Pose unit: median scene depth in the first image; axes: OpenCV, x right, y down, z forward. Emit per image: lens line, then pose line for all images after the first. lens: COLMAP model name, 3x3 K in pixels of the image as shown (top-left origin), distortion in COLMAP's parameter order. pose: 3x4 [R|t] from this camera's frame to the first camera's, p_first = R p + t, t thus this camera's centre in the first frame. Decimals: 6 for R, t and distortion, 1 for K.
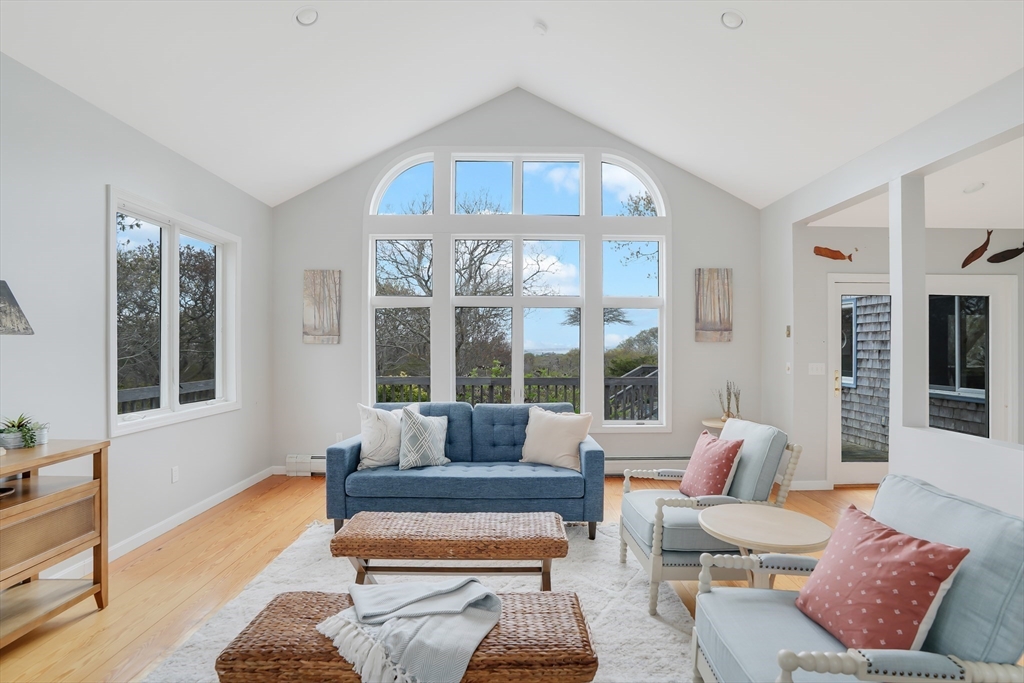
lens RADIAL K [[491.7, 0, 512.0], [0, 491.7, 341.5], [0, 0, 1]] dist [-0.055351, 0.019469]
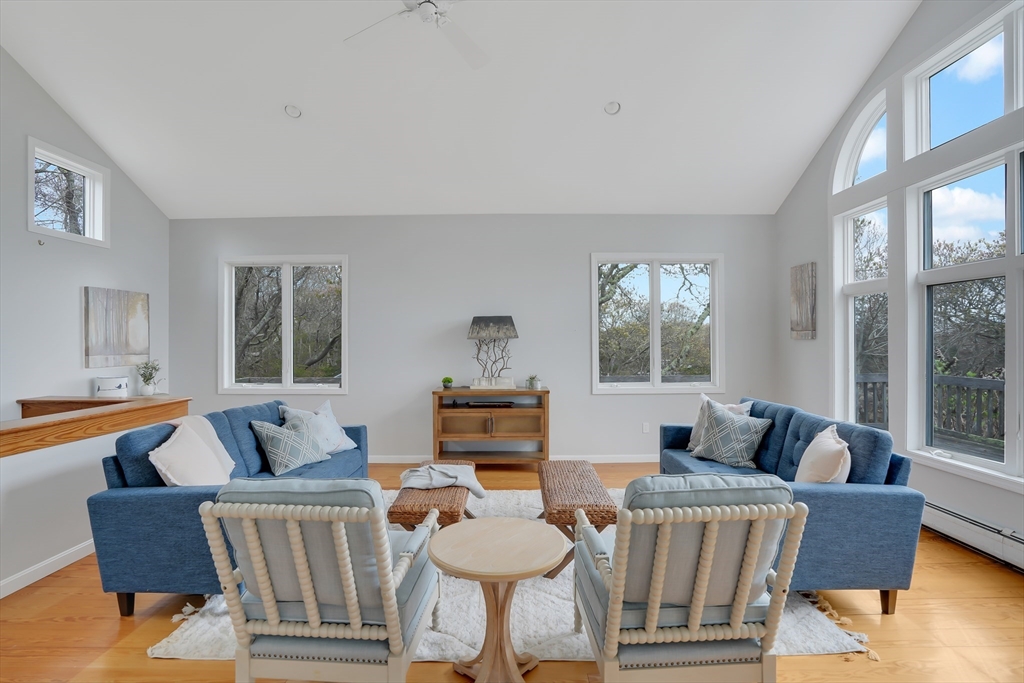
lens RADIAL K [[491.7, 0, 512.0], [0, 491.7, 341.5], [0, 0, 1]] dist [-0.055351, 0.019469]
pose [[-0.006371, -0.004761, -0.999968, 0.778296], [0.013578, 0.999896, -0.004848, 0.007207], [0.999888, -0.013608, -0.006306, 0.556342]]
